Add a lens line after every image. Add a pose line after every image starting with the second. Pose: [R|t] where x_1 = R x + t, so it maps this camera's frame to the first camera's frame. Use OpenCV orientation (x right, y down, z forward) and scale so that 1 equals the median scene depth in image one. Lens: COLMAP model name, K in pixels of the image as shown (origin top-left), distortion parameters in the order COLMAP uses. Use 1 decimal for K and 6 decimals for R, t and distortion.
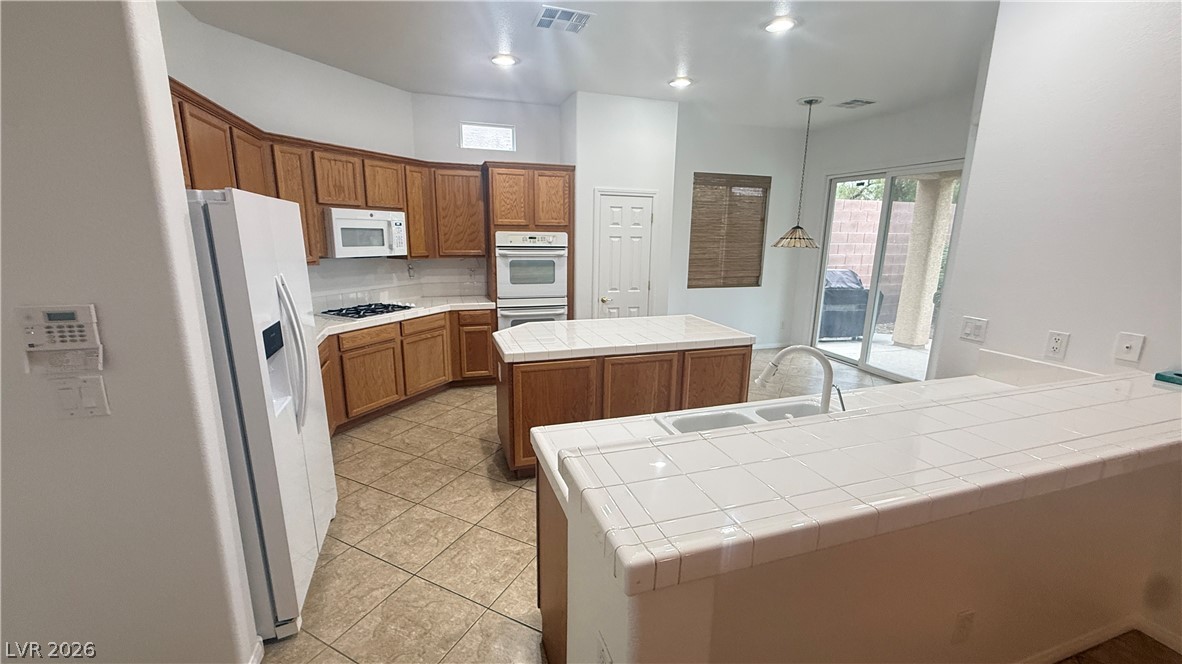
lens RADIAL K [[477.0, 0, 595.6], [0, 477.0, 335.8], [0, 0, 1]] dist [0.000622, 0.000029]
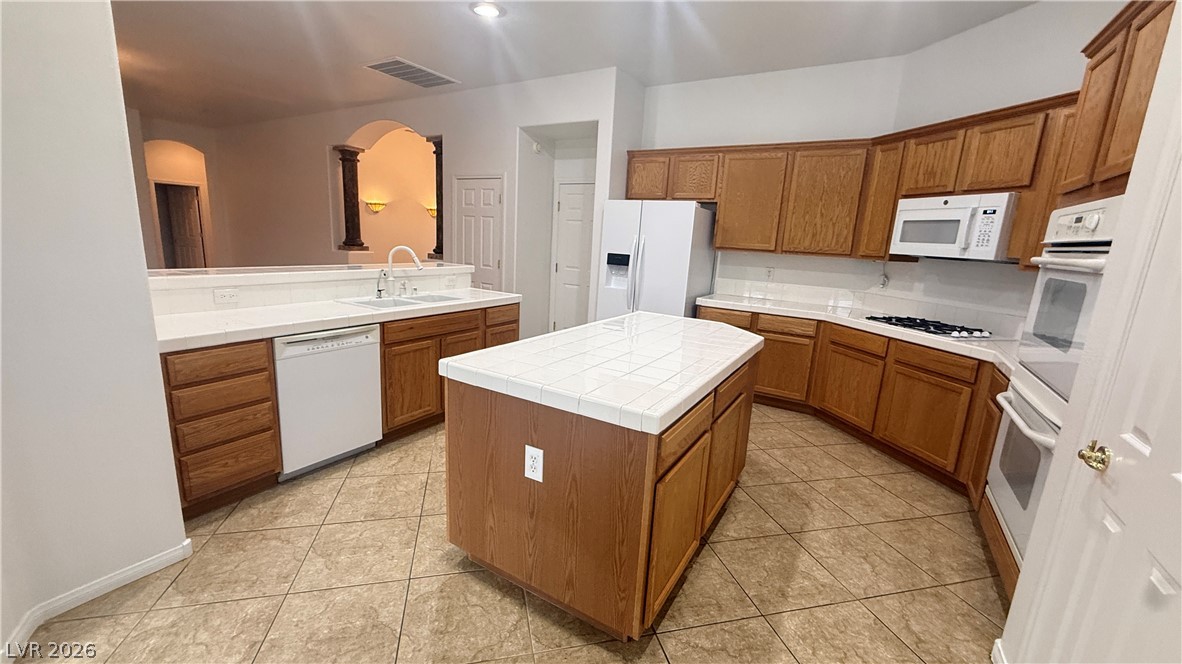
lens RADIAL K [[477.0, 0, 596.9], [0, 477.0, 332.7], [0, 0, 1]] dist [0.000622, 0.000029]
pose [[-0.750663, 0.071385, -0.656818, 0.452570], [-0.214959, 0.913667, 0.344972, -0.201062], [0.624738, 0.400146, -0.670511, 1.215788]]
